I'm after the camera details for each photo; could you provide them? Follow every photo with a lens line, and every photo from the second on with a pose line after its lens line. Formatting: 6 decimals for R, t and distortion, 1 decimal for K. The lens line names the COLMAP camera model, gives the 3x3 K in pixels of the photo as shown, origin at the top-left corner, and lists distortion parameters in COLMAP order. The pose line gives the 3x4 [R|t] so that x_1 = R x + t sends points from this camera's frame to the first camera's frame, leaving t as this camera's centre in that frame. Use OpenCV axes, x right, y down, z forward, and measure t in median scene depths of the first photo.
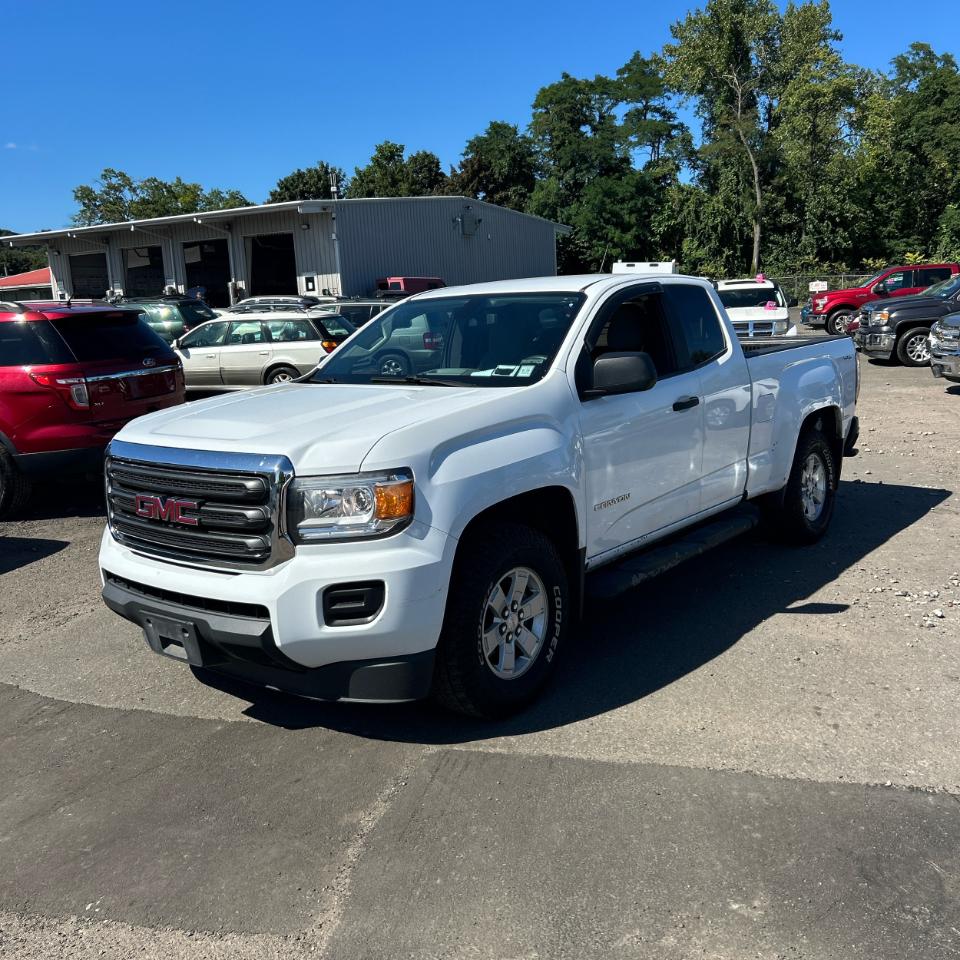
lens RADIAL K [[961.3, 0, 500.0], [0, 961.3, 482.2], [0, 0, 1]] dist [0.087482, -0.171971]
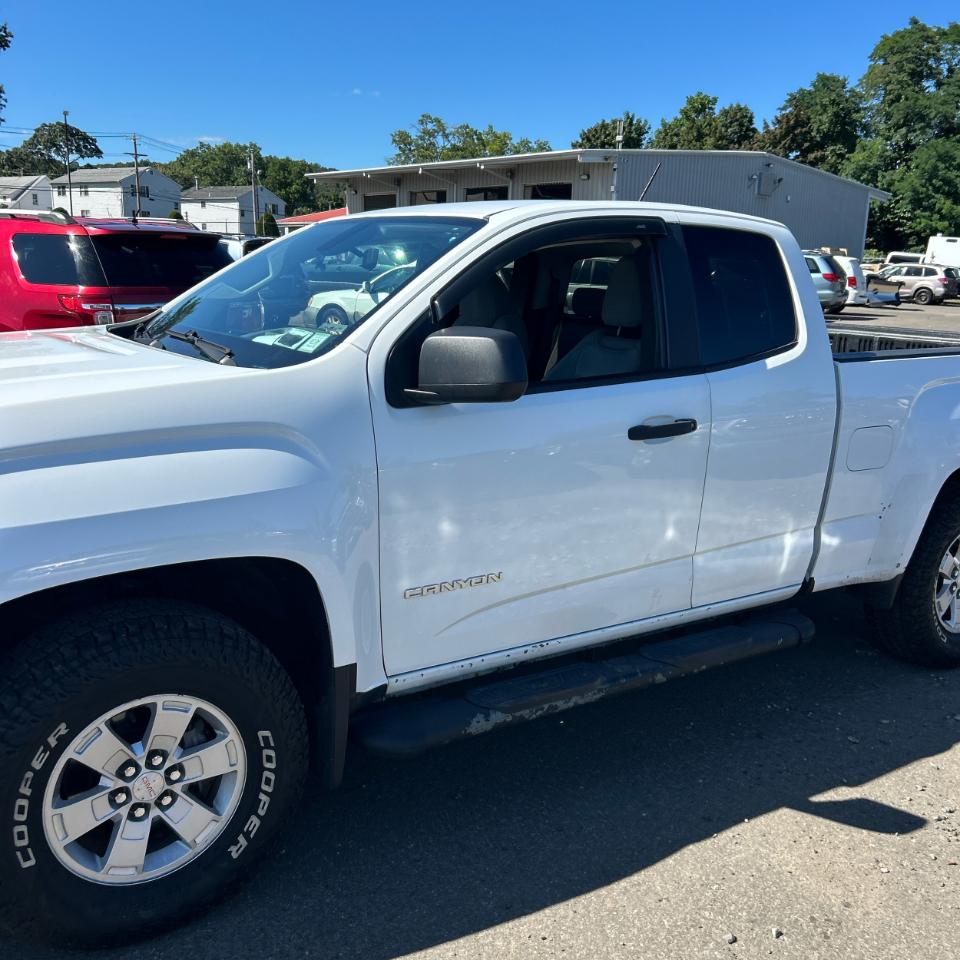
lens RADIAL K [[969.8, 0, 484.1], [0, 969.8, 494.9], [0, 0, 1]] dist [0.028417, -0.016801]
pose [[0.947113, 0.145641, -0.285947, 0.024573], [-0.130898, 0.988913, 0.070123, -0.006444], [0.292989, -0.028985, 0.955676, 0.037995]]
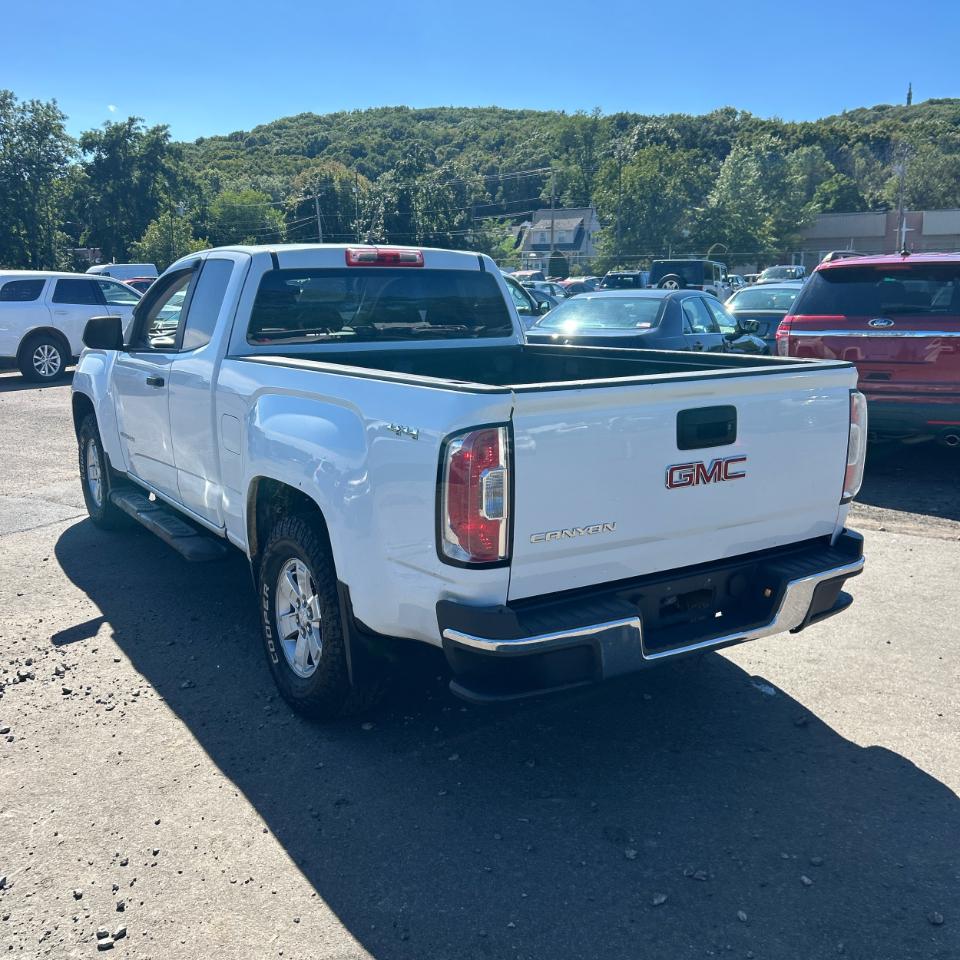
lens RADIAL K [[961.3, 0, 500.0], [0, 961.3, 482.2], [0, 0, 1]] dist [0.087482, -0.171971]
pose [[-0.354665, 0.218872, -0.909015, 0.094572], [-0.130904, 0.951016, 0.280059, -0.029236], [0.925784, 0.218321, -0.308641, 0.155707]]
